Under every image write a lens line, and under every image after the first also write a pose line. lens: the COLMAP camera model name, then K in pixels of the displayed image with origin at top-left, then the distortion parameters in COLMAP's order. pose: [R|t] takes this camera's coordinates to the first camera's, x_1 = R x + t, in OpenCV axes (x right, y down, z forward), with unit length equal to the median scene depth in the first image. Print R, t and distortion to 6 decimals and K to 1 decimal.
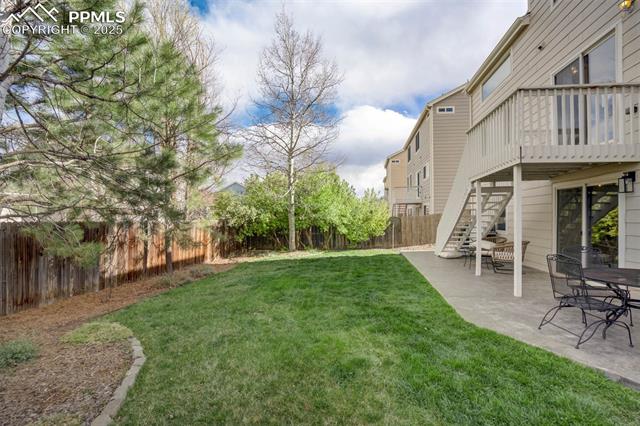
lens RADIAL K [[291.8, 0, 320.0], [0, 291.8, 213.0], [0, 0, 1]] dist [0.000999, 0.000434]
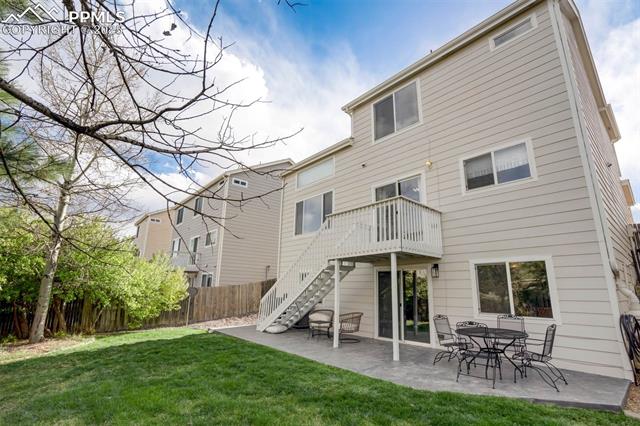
lens RADIAL K [[305.4, 0, 320.2], [0, 305.4, 229.4], [0, 0, 1]] dist [-0.027456, 0.000311]
pose [[0.656891, 0.157976, 0.737250, -0.240865], [-0.030874, 0.982620, -0.183044, -0.003546], [-0.753354, 0.097478, 0.650351, 0.160442]]
